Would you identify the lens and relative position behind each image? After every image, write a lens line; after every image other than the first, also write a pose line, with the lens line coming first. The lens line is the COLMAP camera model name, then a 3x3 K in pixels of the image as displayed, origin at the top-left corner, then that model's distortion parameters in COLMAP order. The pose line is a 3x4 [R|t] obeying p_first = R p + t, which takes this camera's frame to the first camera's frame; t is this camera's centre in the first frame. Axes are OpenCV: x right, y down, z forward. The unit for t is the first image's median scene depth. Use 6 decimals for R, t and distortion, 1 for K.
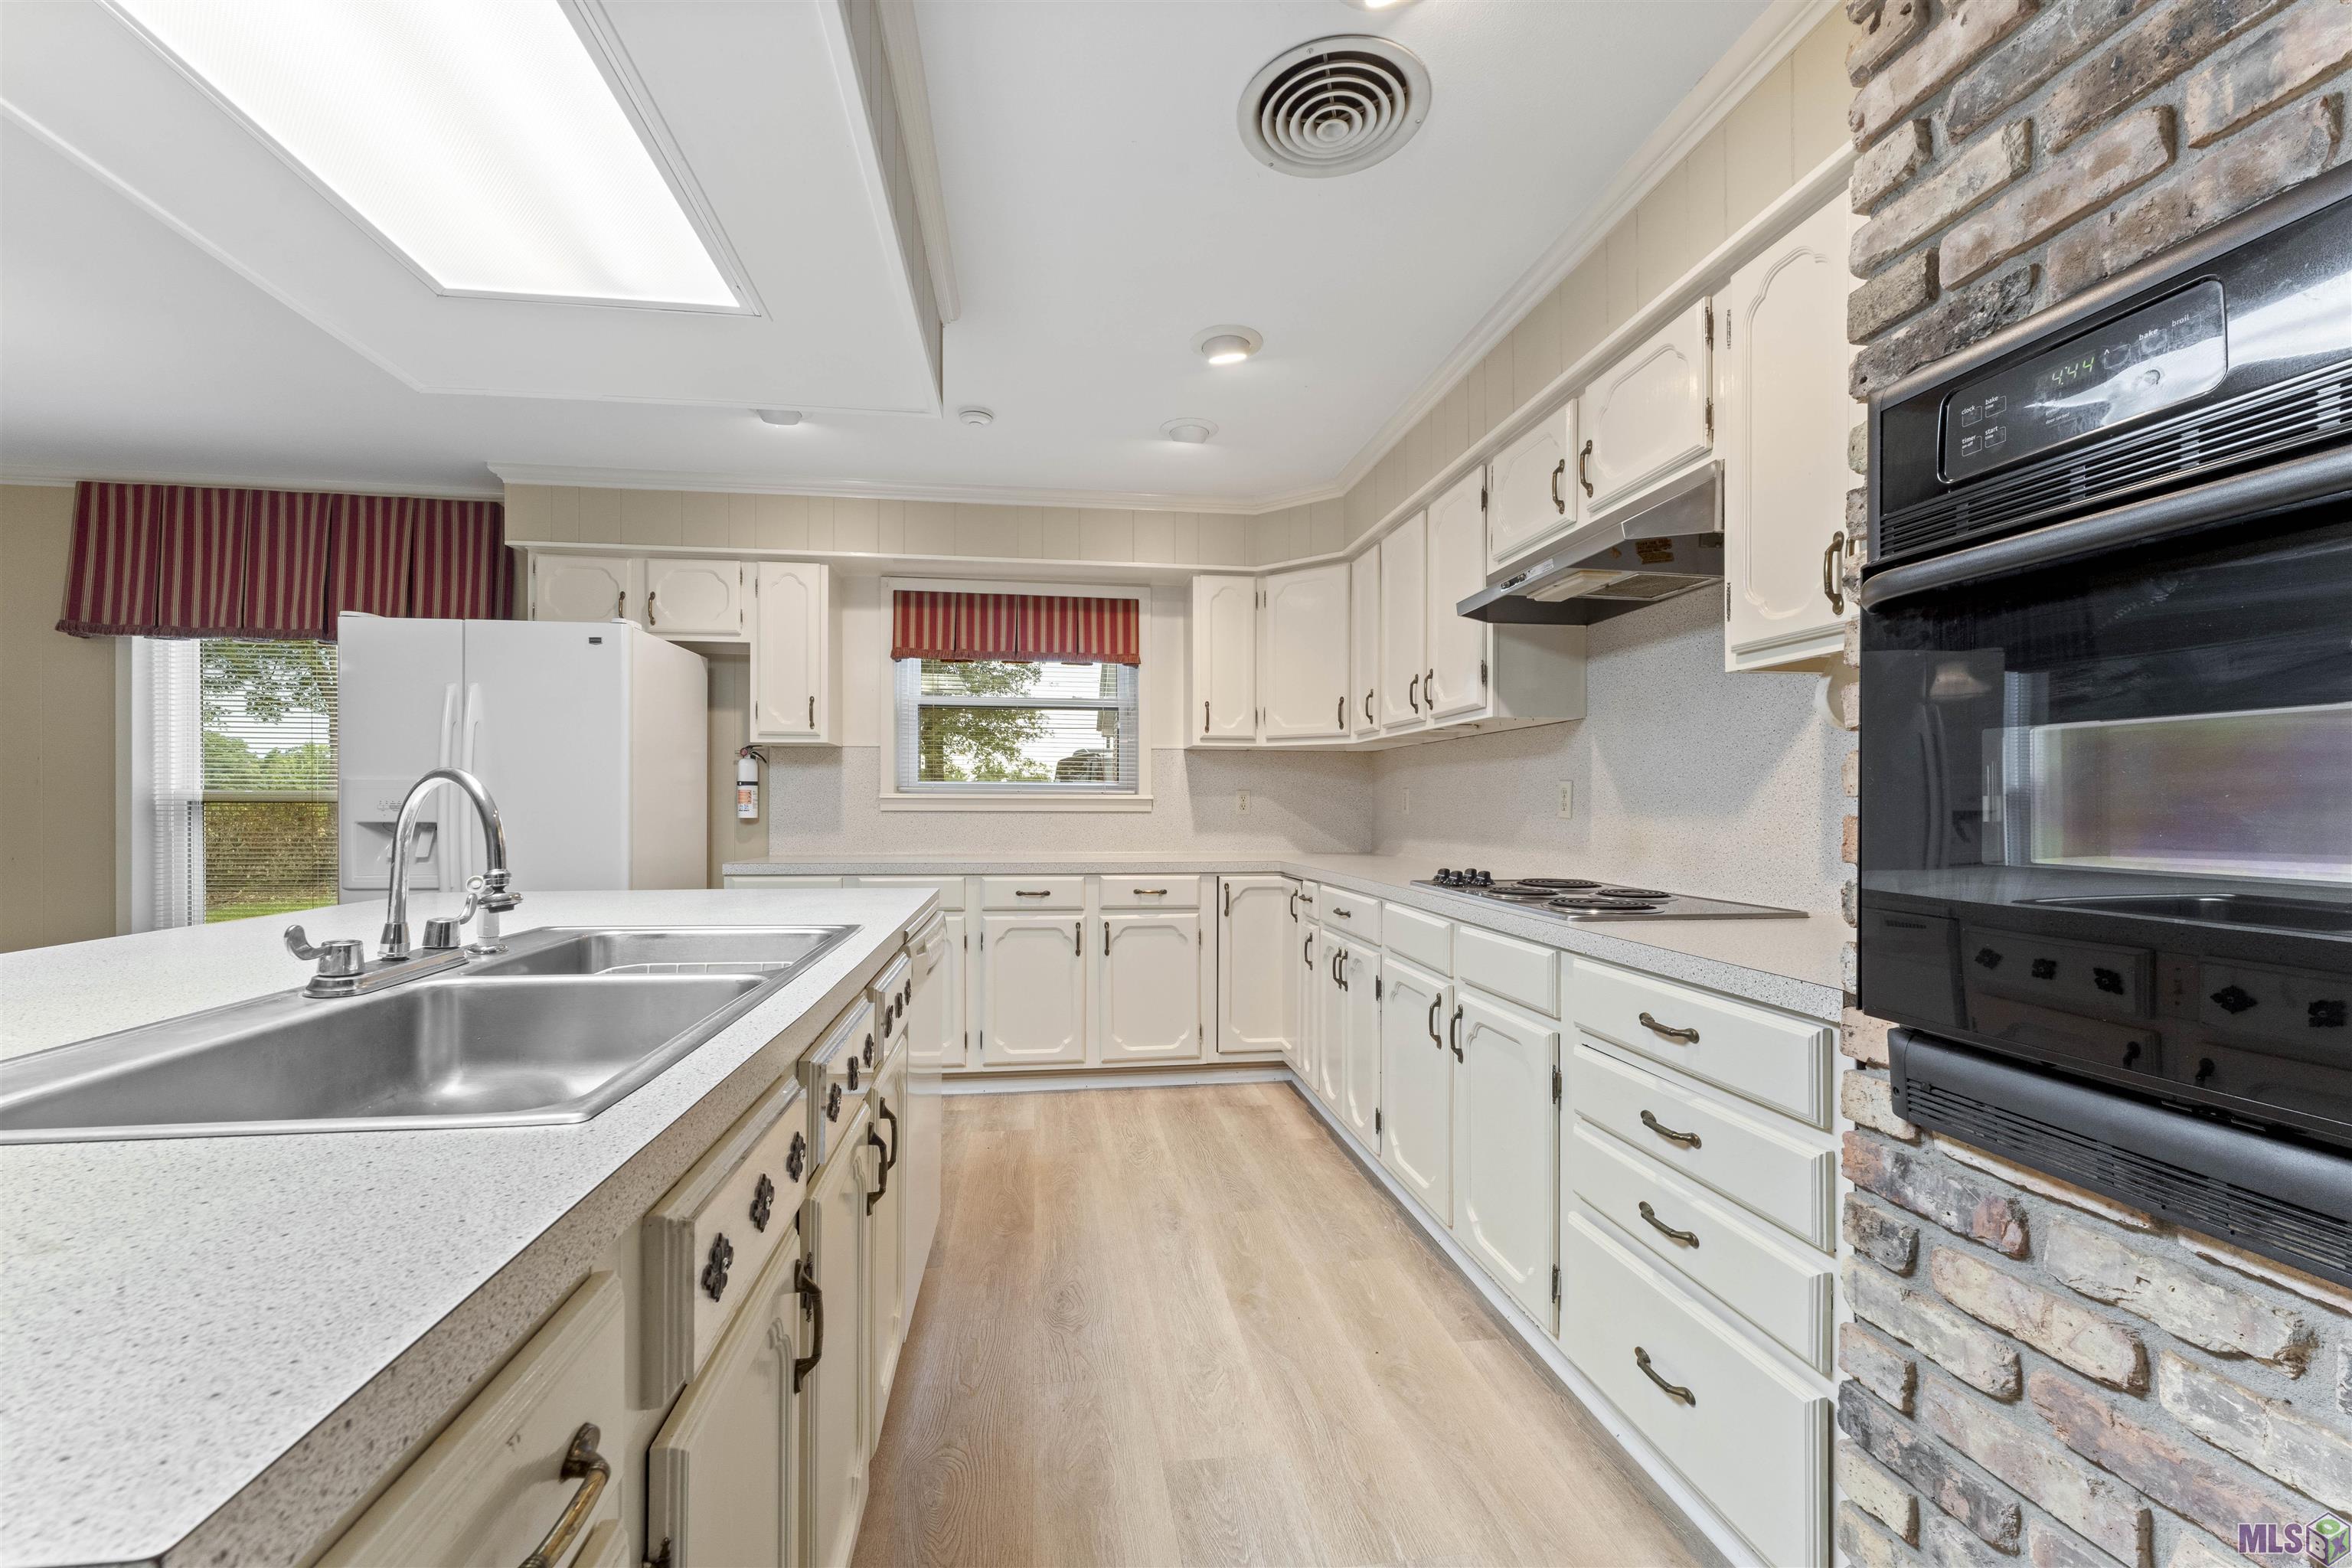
lens RADIAL K [[940.3, 0, 1162.4], [0, 940.3, 808.7], [0, 0, 1]] dist [0.000754, 0.001072]
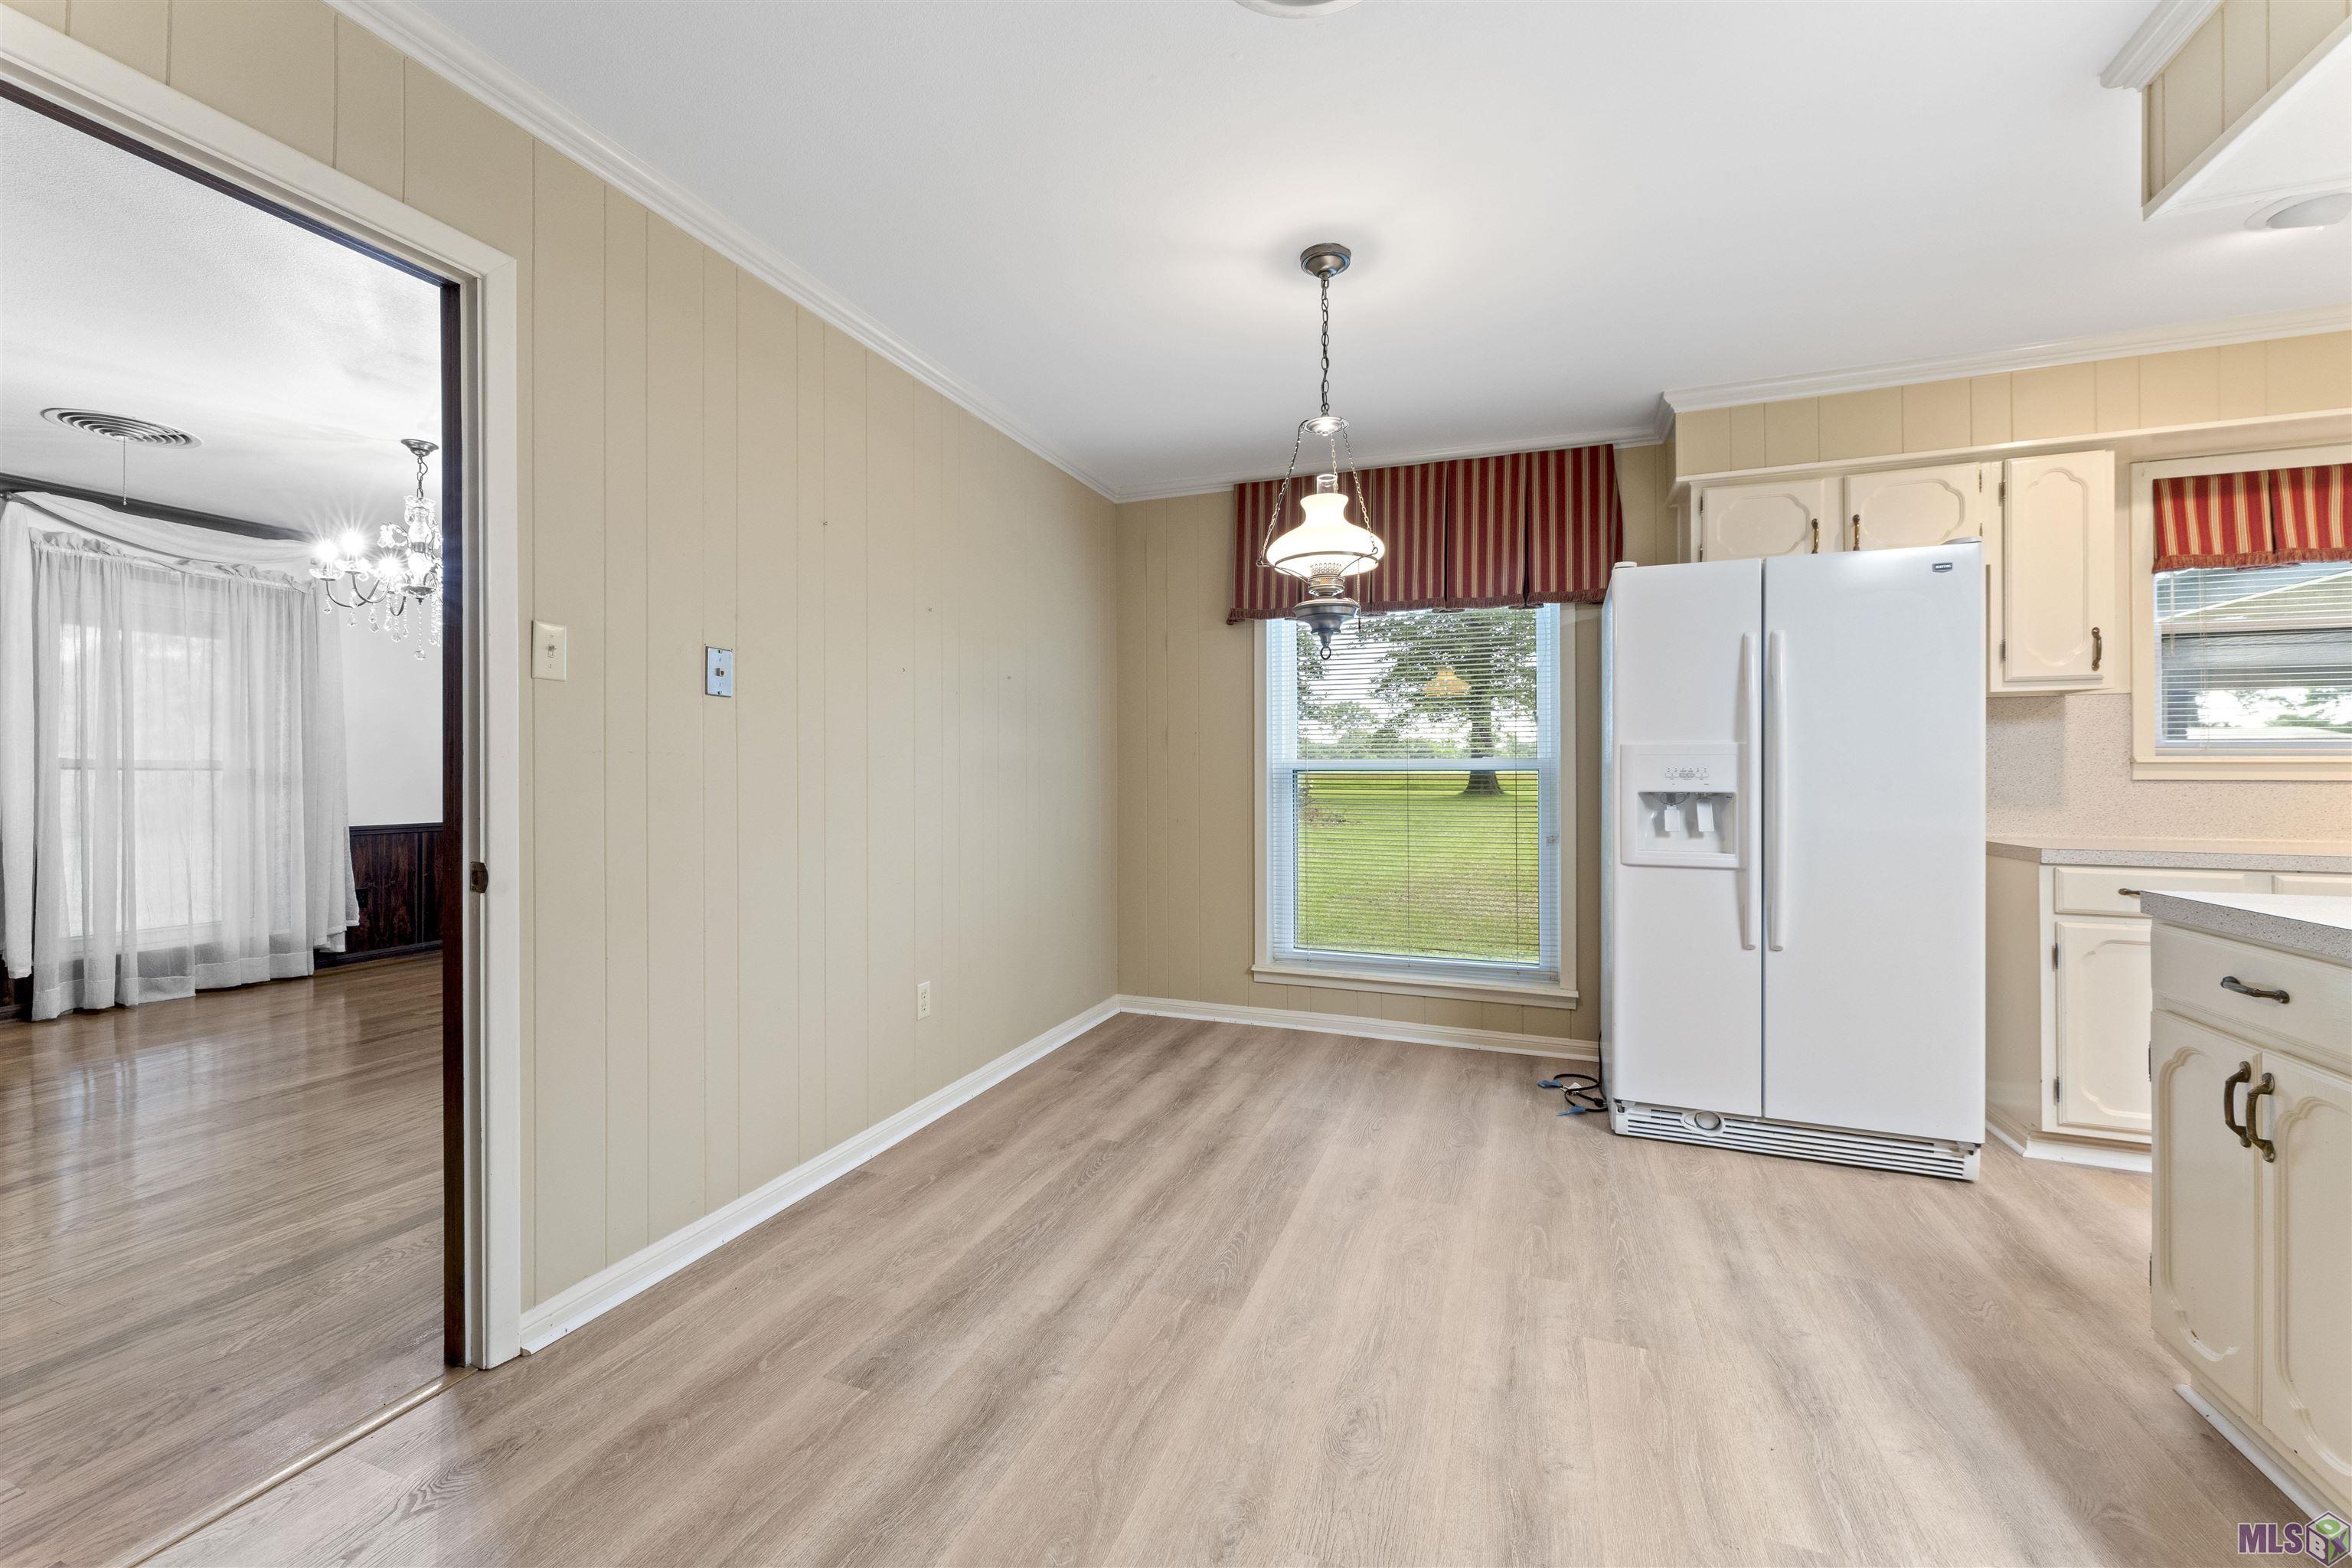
lens RADIAL K [[940.3, 0, 1170.6], [0, 940.3, 776.8], [0, 0, 1]] dist [0.000754, 0.001072]
pose [[0.877483, -0.000707, -0.479607, -0.672964], [0.000147, 0.999999, -0.001204, 0.000371], [0.479608, 0.000986, 0.877482, -0.011712]]
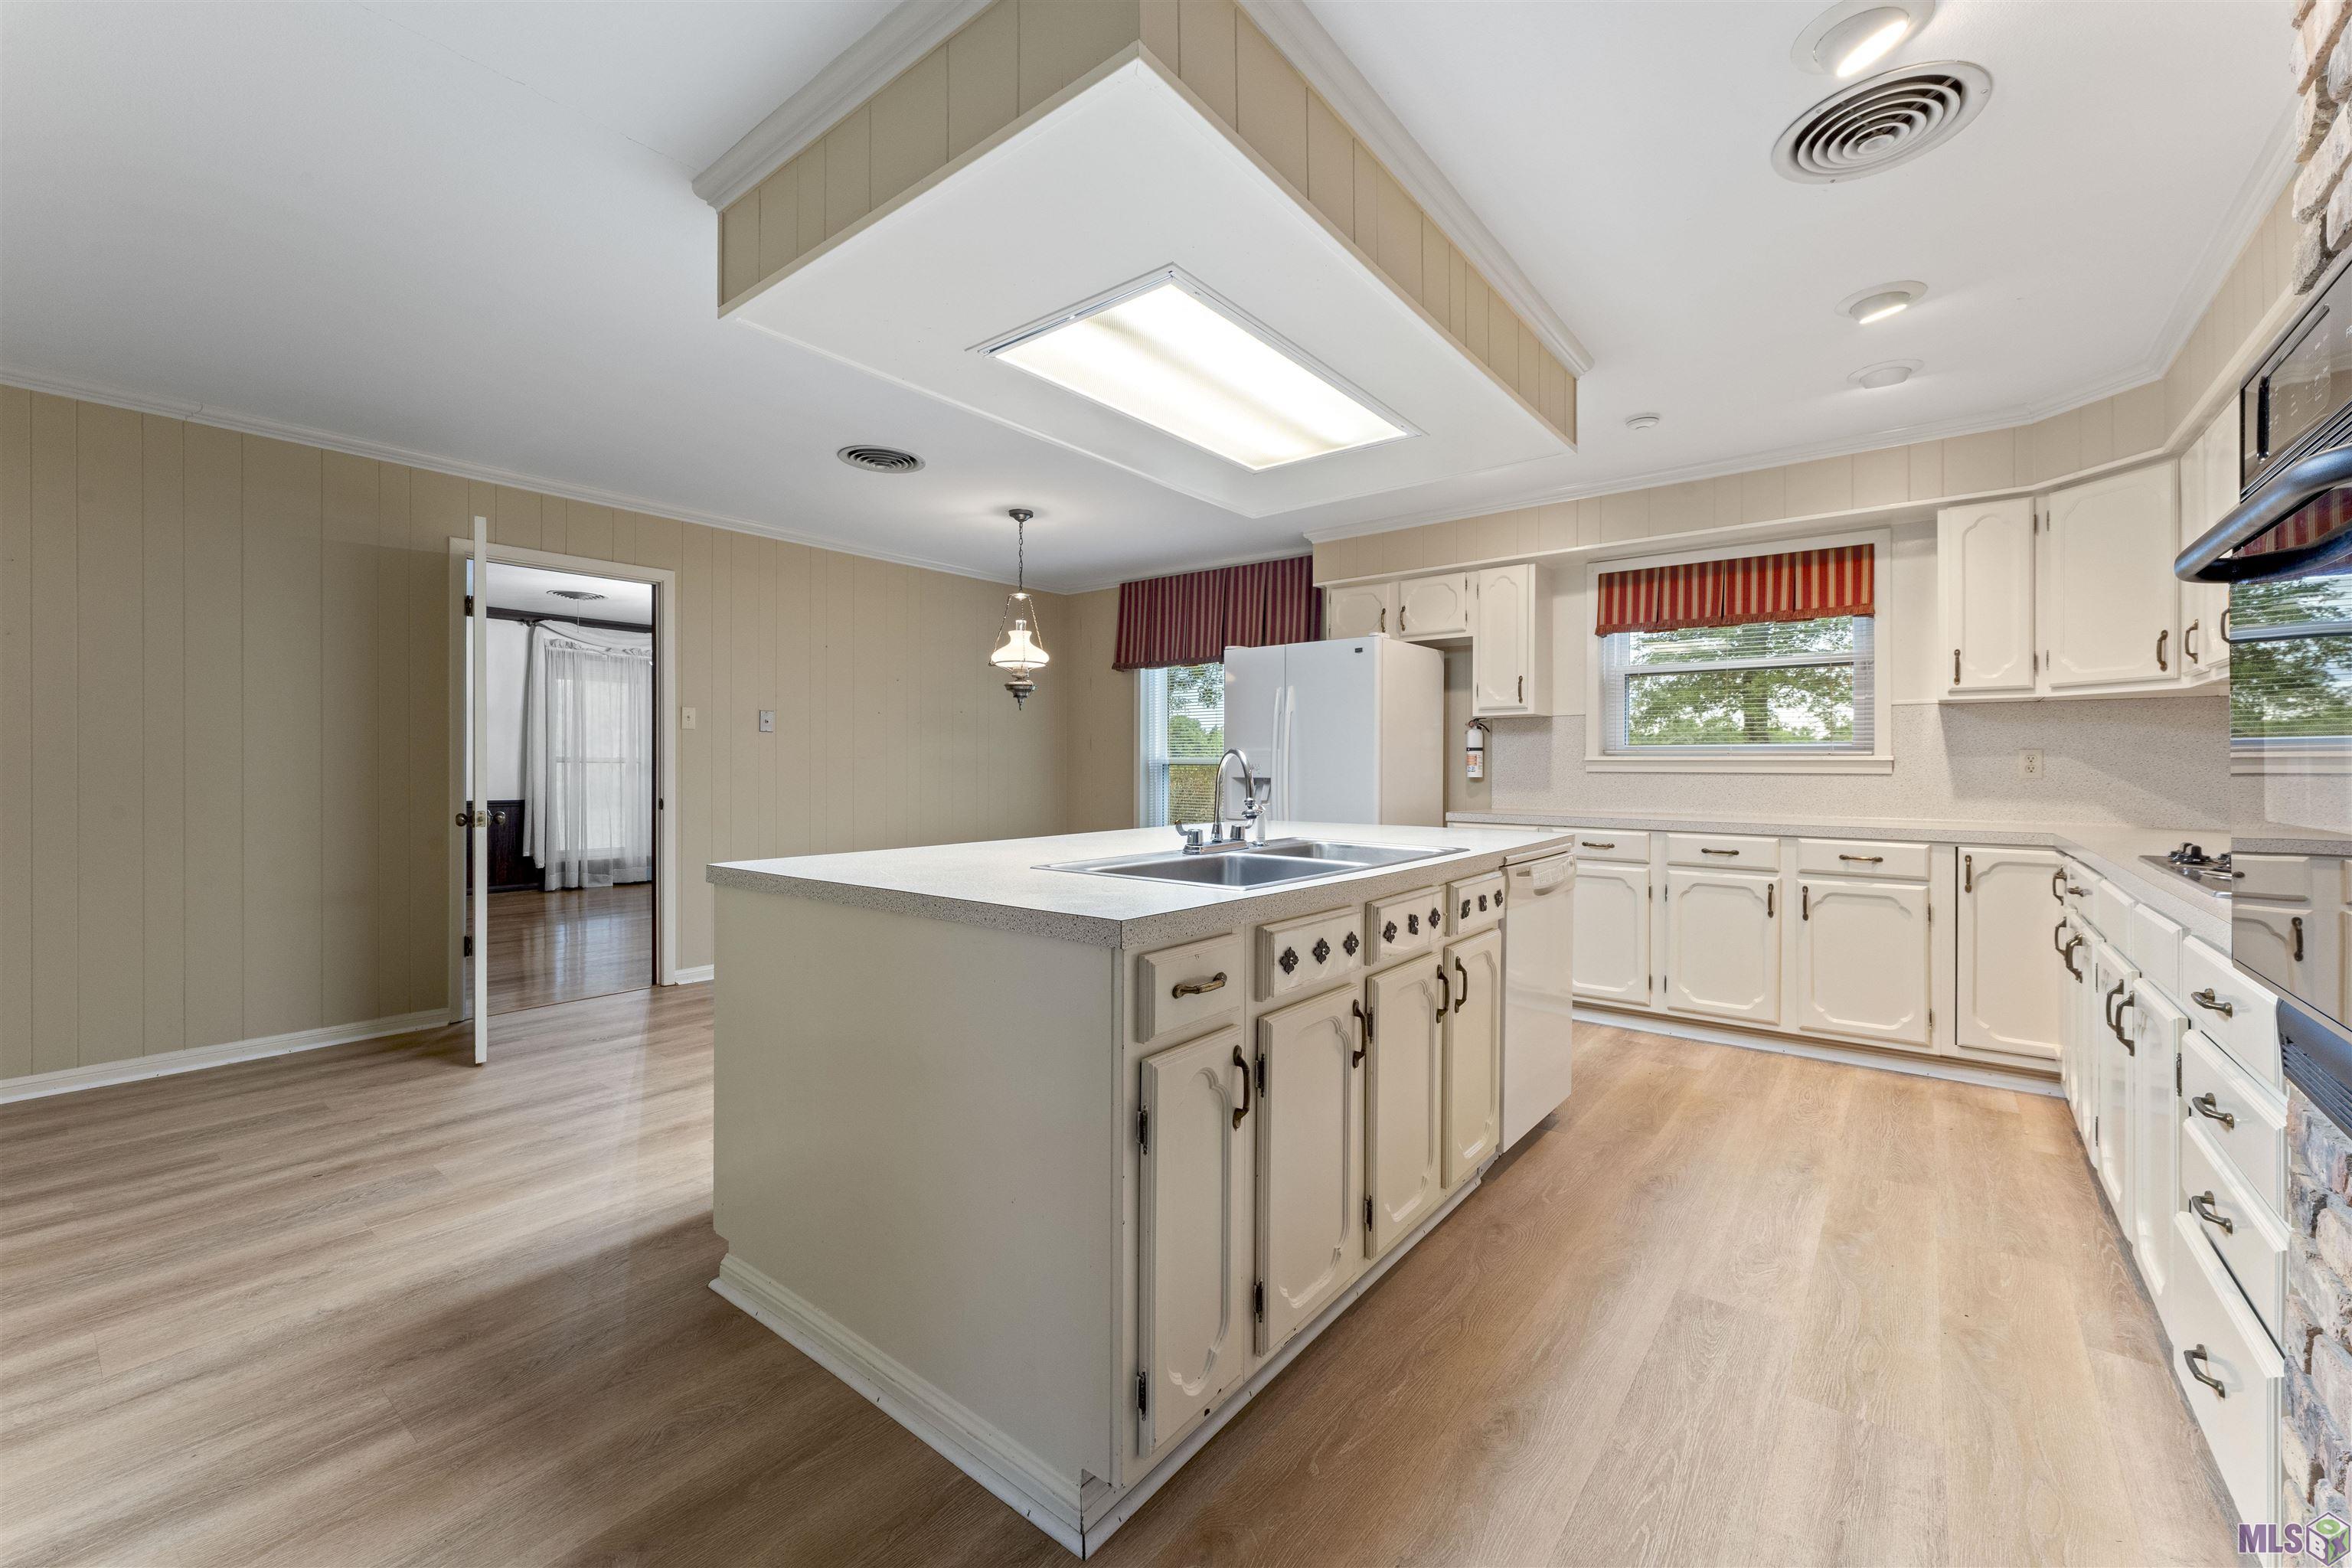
lens RADIAL K [[940.3, 0, 1174.6], [0, 940.3, 769.4], [0, 0, 1]] dist [0.000754, 0.001072]
pose [[0.697714, 0.002390, -0.716373, 0.181159], [-0.003125, 0.999995, 0.000293, 0.000513], [0.716370, 0.002034, 0.697718, -0.152790]]
